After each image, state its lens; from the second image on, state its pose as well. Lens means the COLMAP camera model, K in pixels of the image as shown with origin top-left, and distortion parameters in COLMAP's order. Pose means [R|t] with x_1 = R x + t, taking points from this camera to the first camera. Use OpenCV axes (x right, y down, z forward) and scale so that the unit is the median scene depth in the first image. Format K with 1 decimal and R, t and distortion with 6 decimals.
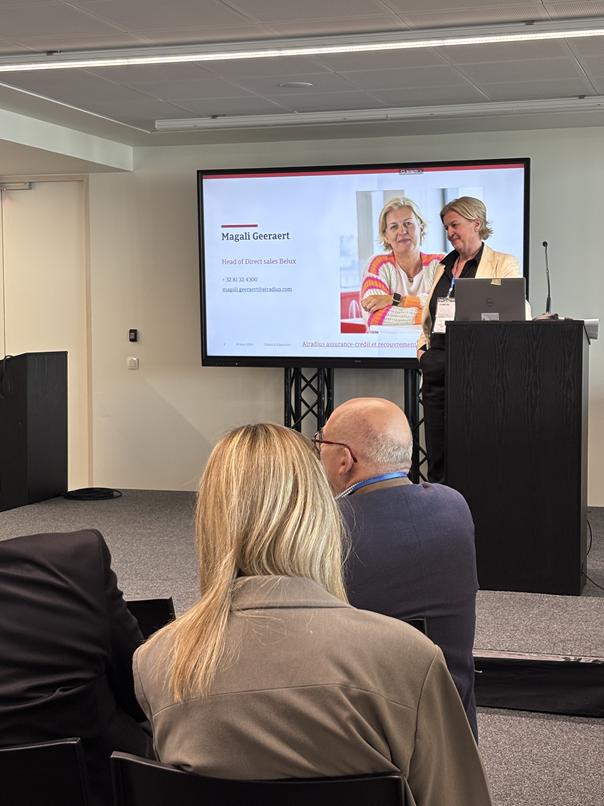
lens RADIAL K [[1413.0, 0, 302.0], [0, 1413.0, 403.0], [0, 0, 1]] dist [0.205791, -0.149125]
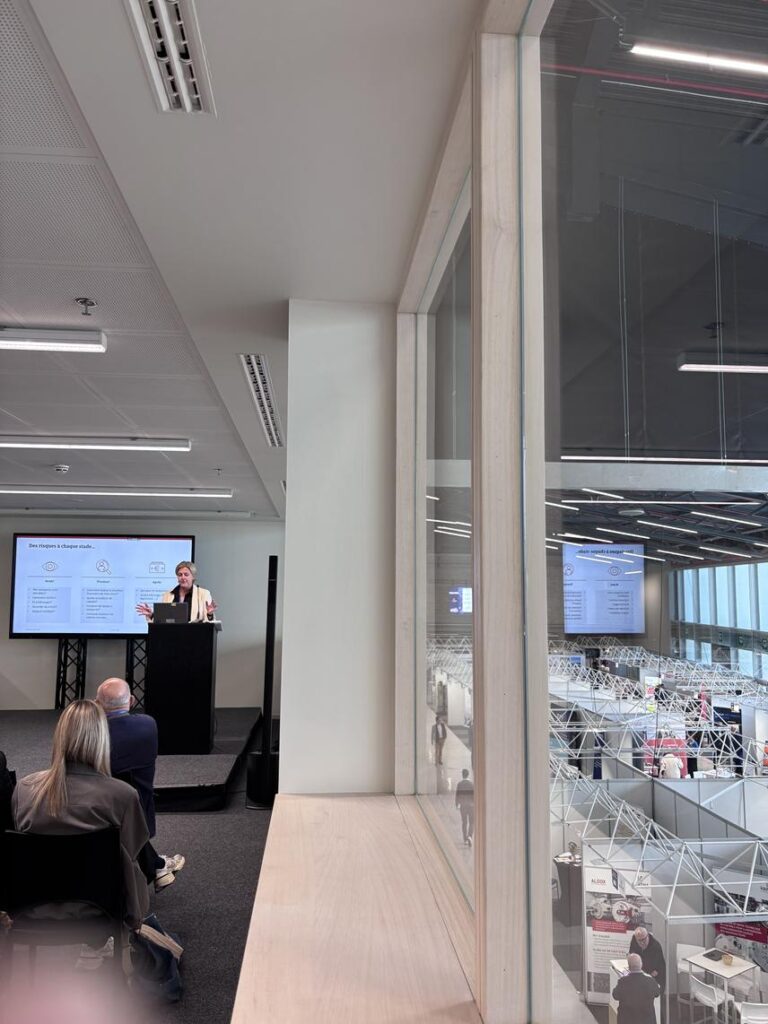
lens RADIAL K [[759.4, 0, 384.0], [0, 759.4, 512.0], [0, 0, 1]] dist [0.020340, 0.001943]
pose [[0.922966, 0.050436, 0.381561, -0.009546], [0.015752, 0.985596, -0.168382, -0.015041], [-0.384558, 0.161421, 0.908878, -0.112615]]
